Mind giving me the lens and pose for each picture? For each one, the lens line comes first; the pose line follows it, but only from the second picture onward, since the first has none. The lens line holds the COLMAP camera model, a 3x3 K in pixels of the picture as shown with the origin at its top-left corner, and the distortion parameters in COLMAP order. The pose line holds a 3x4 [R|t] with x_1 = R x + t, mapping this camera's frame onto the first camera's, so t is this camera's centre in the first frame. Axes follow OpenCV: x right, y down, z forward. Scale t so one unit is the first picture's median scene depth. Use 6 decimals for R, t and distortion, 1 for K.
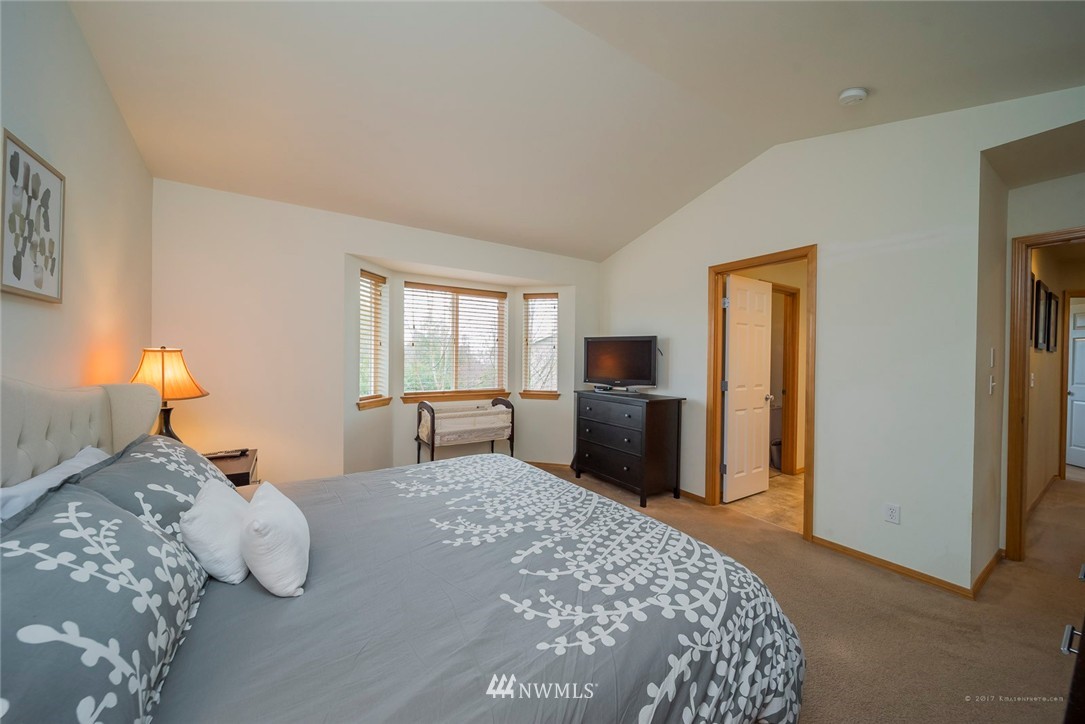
lens RADIAL K [[383.7, 0, 540.3], [0, 383.7, 361.6], [0, 0, 1]] dist [-0.002266, -0.001090]
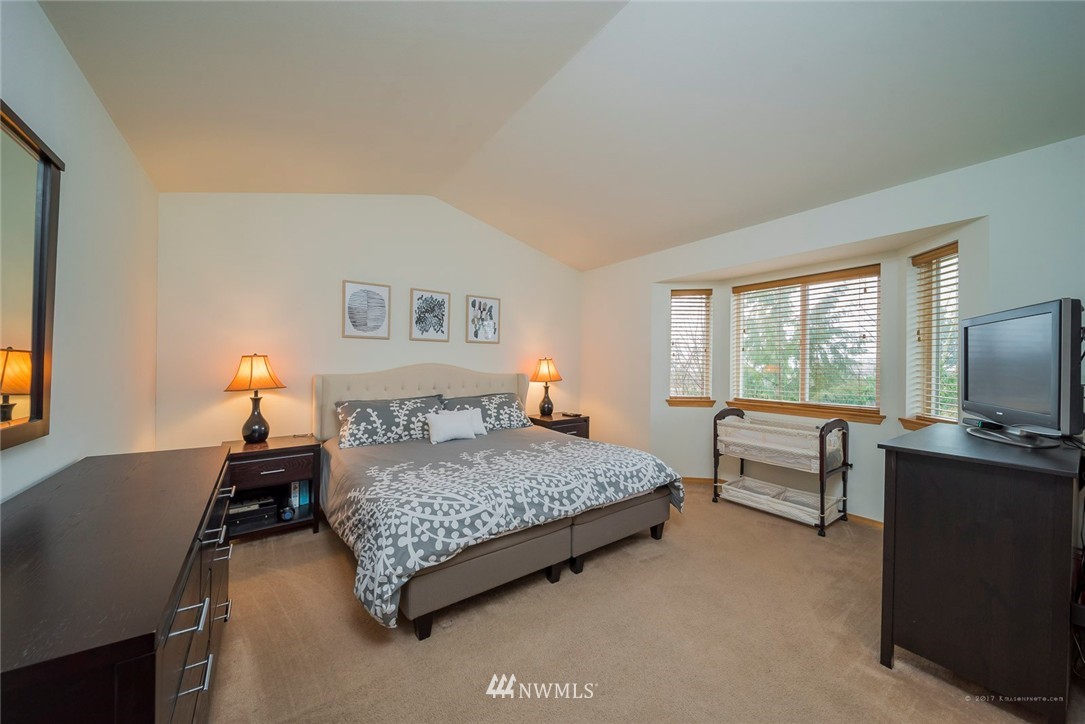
lens RADIAL K [[383.7, 0, 545.6], [0, 383.7, 362.8], [0, 0, 1]] dist [-0.002266, -0.001090]
pose [[0.061282, -0.006290, -0.998101, 1.550826], [-0.013365, 0.999885, -0.007121, 0.007389], [0.998031, 0.013776, 0.061191, 1.122637]]
